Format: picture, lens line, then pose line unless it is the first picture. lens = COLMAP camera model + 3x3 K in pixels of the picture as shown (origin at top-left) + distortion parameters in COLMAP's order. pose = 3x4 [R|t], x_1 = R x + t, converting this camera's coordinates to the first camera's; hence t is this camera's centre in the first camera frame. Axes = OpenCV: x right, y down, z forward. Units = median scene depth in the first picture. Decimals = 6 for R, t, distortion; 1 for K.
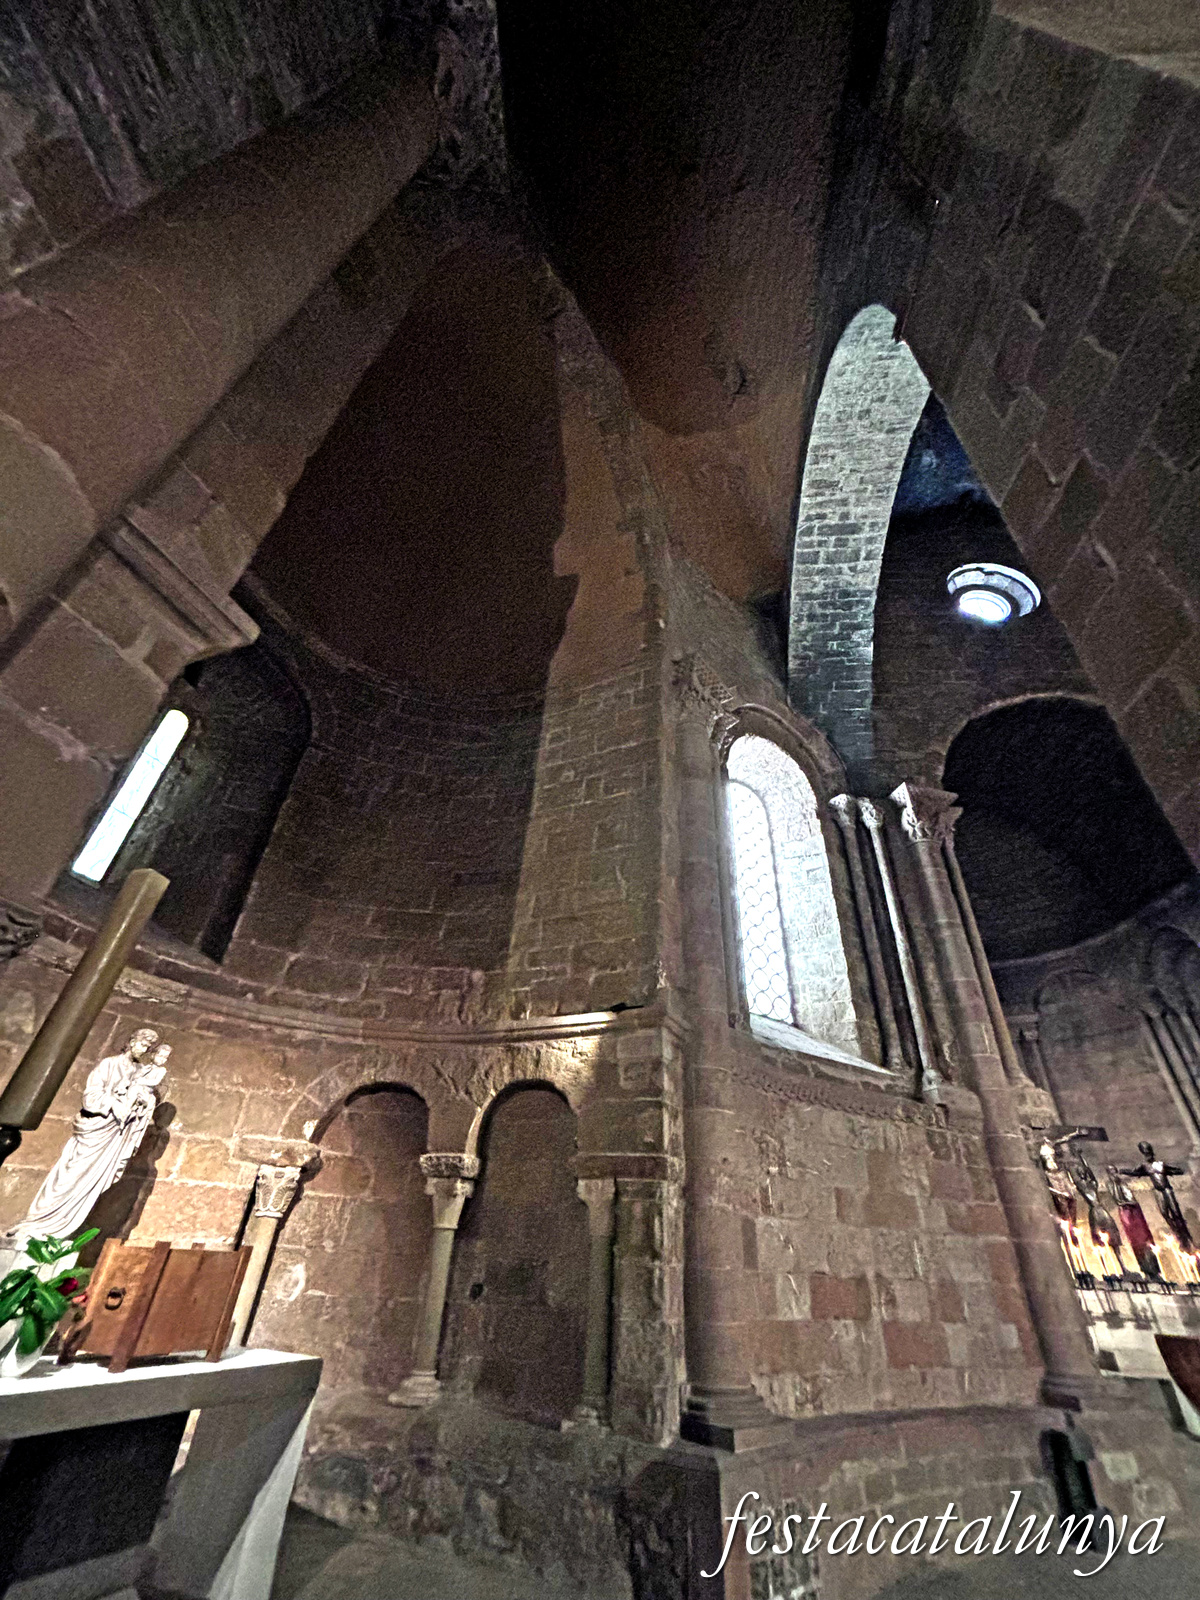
lens RADIAL K [[655.4, 0, 600.0], [0, 655.4, 800.0], [0, 0, 1]] dist [-0.016384, 0.004323]
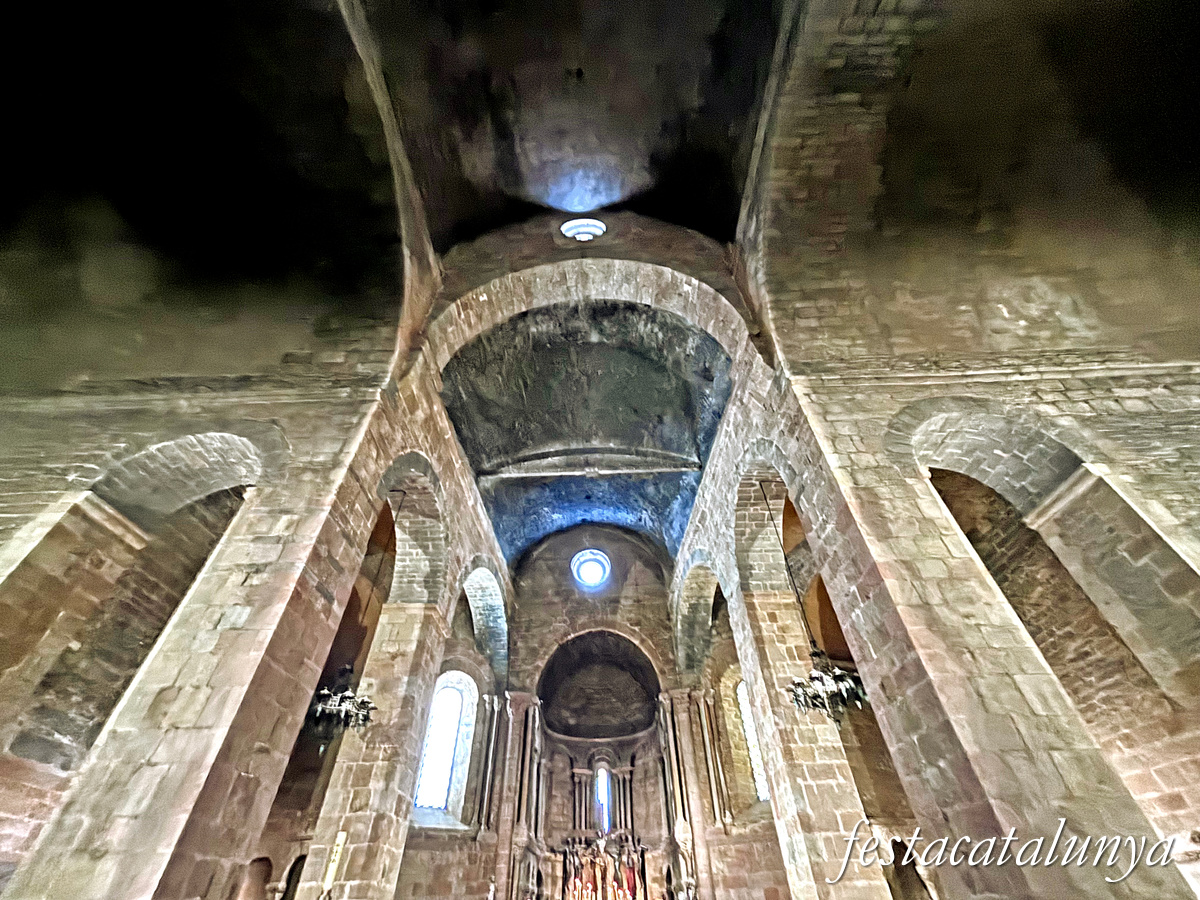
lens RADIAL K [[493.3, 0, 600.0], [0, 493.3, 450.0], [0, 0, 1]] dist [0.009549, 0.000399]
pose [[0.997006, -0.036187, 0.068330, 0.687774], [0.046281, 0.987226, -0.152455, -0.604162], [-0.061940, 0.155161, 0.985945, -0.999795]]
